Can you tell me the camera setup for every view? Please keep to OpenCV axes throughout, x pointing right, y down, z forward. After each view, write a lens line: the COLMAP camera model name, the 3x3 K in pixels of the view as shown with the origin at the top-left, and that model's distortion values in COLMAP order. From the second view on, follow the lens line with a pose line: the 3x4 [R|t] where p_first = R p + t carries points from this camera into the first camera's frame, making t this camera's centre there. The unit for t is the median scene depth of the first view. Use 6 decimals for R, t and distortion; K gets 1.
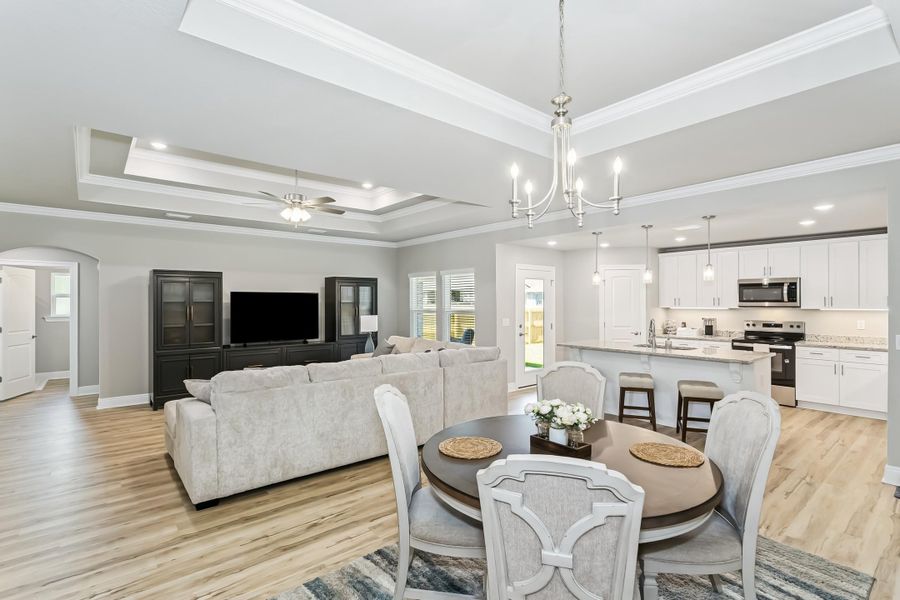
lens RADIAL K [[437.7, 0, 444.4], [0, 437.7, 302.0], [0, 0, 1]] dist [0.003075, 0.000771]
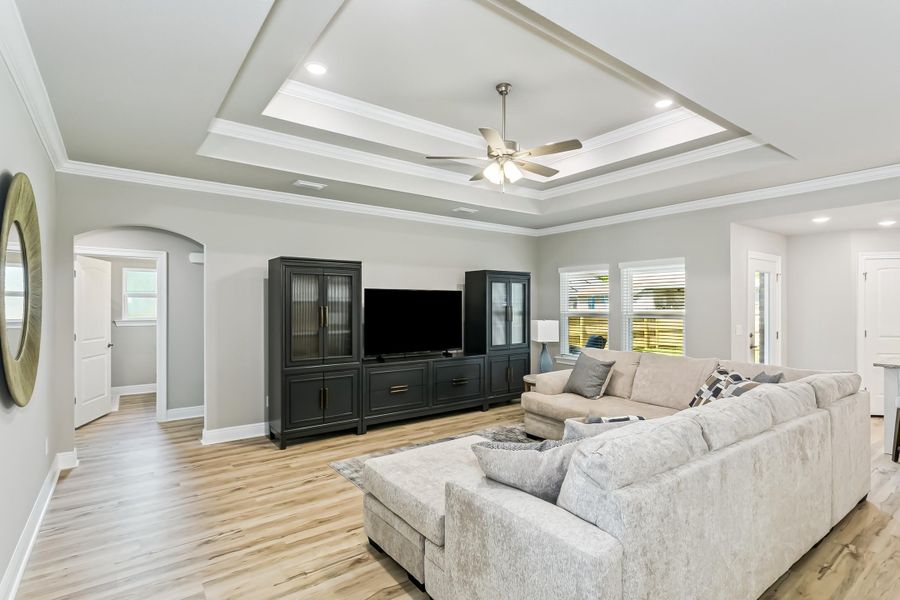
lens RADIAL K [[437.7, 0, 441.3], [0, 437.7, 307.4], [0, 0, 1]] dist [0.003075, 0.000771]
pose [[0.998227, 0.004284, -0.059363, -0.332353], [-0.004114, 0.999987, 0.002984, 0.007365], [0.059375, -0.002735, 0.998232, 0.266009]]
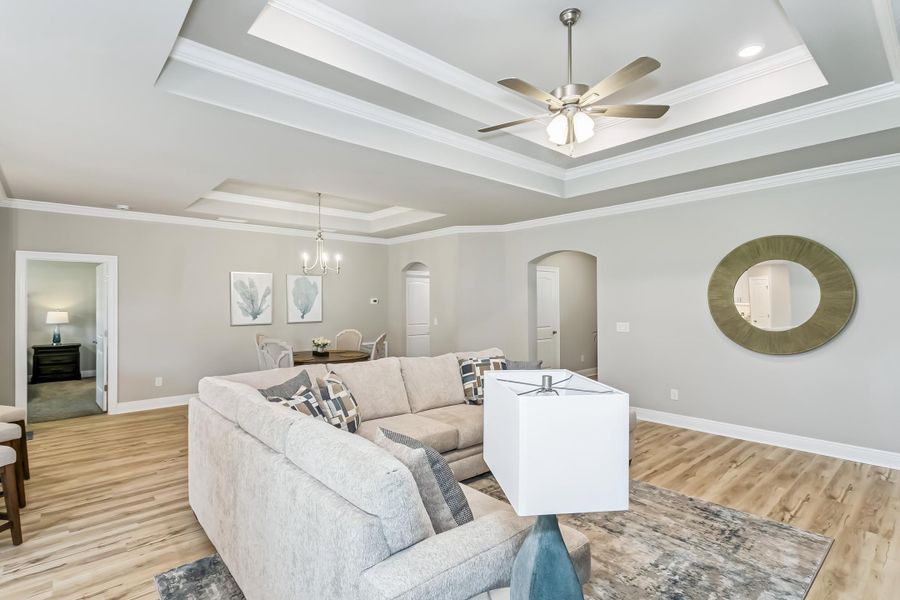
lens RADIAL K [[437.7, 0, 447.1], [0, 437.7, 305.8], [0, 0, 1]] dist [0.003075, 0.000771]
pose [[-0.999126, 0.006660, -0.041263, -0.147392], [0.006477, 0.999969, 0.004554, 0.003352], [0.041292, 0.004283, -0.999138, 1.253755]]
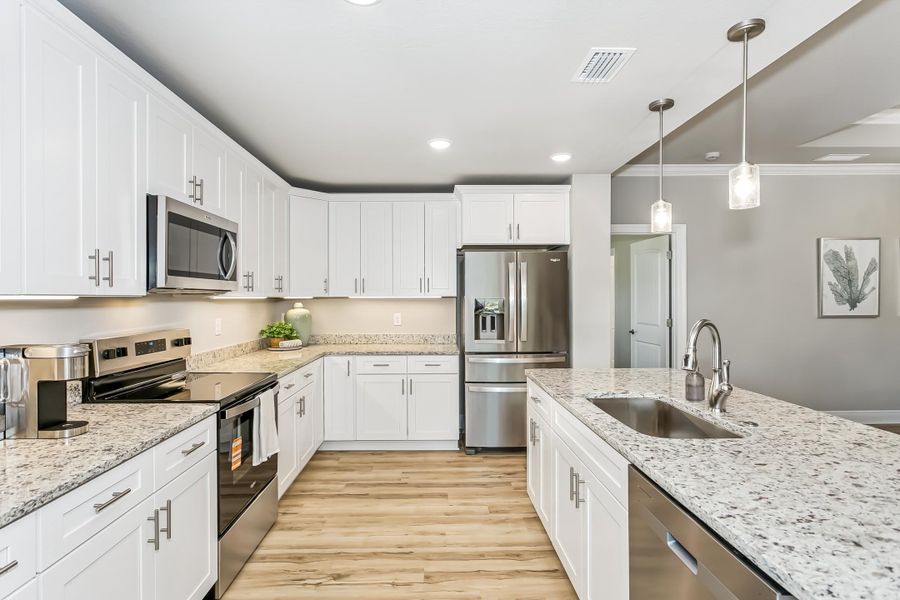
lens RADIAL K [[455.0, 0, 445.0], [0, 455.0, 295.8], [0, 0, 1]] dist [0.000090, 0.000884]
pose [[-0.790586, 0.006433, 0.612317, 0.349347], [0.005371, 0.999979, -0.003572, 0.016341], [-0.612328, 0.000464, -0.790604, 1.141040]]
